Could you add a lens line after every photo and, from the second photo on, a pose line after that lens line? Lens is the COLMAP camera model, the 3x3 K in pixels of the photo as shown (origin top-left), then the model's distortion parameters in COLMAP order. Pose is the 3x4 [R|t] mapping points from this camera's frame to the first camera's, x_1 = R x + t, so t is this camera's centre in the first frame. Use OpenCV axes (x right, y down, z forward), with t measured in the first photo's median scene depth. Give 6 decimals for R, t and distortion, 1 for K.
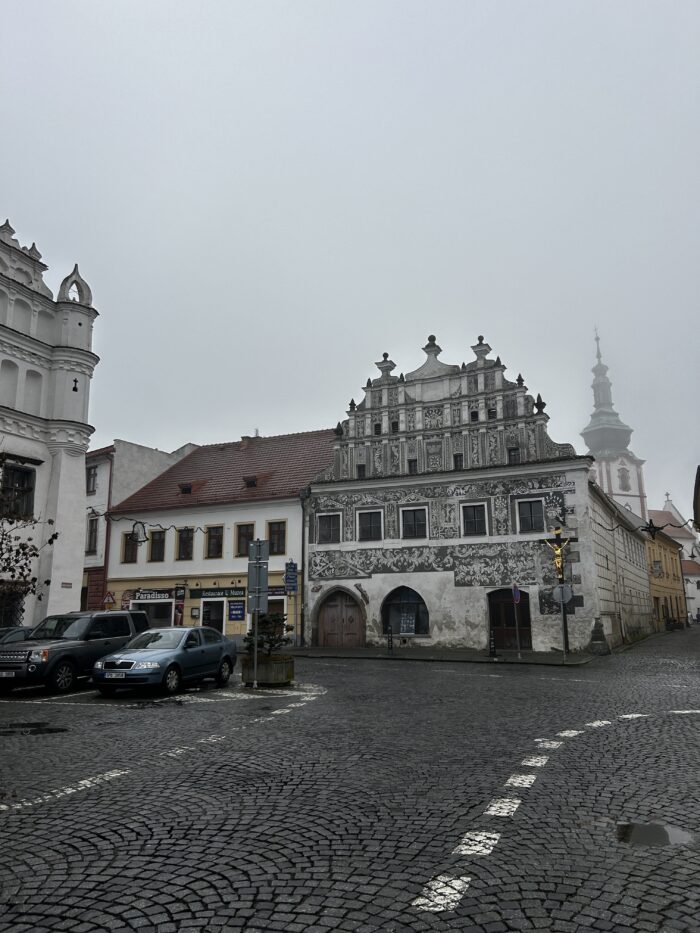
lens RADIAL K [[706.9, 0, 360.3], [0, 706.9, 457.6], [0, 0, 1]] dist [0.059997, -0.053942]
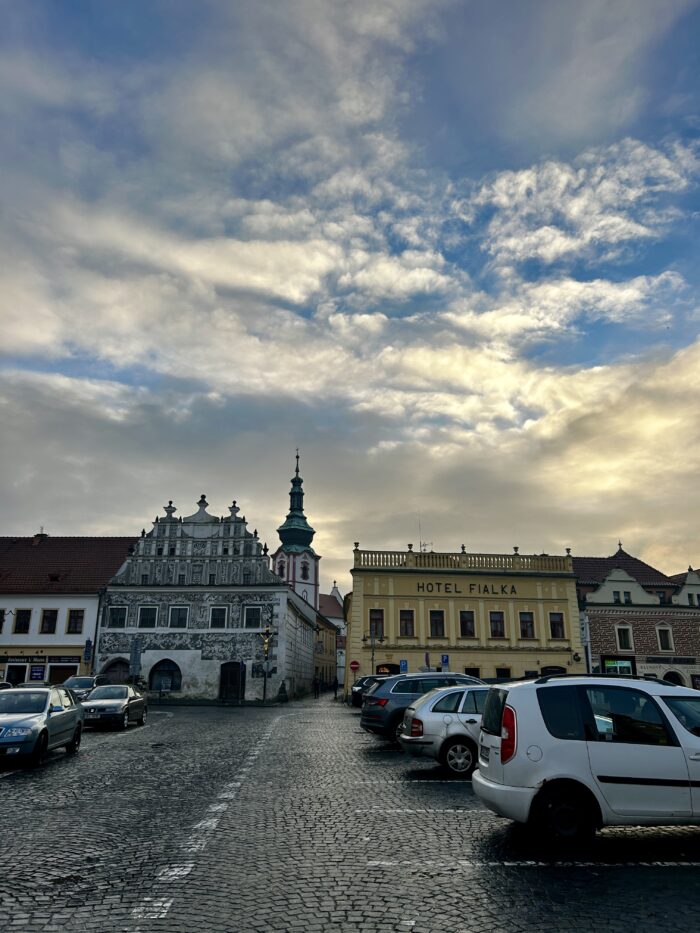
lens RADIAL K [[706.9, 0, 350.5], [0, 706.9, 452.8], [0, 0, 1]] dist [0.059997, -0.053942]
pose [[0.908860, 0.141786, 0.392263, -0.238887], [-0.105265, 0.987979, -0.113214, -0.124101], [-0.403600, 0.061604, 0.912859, -0.588569]]
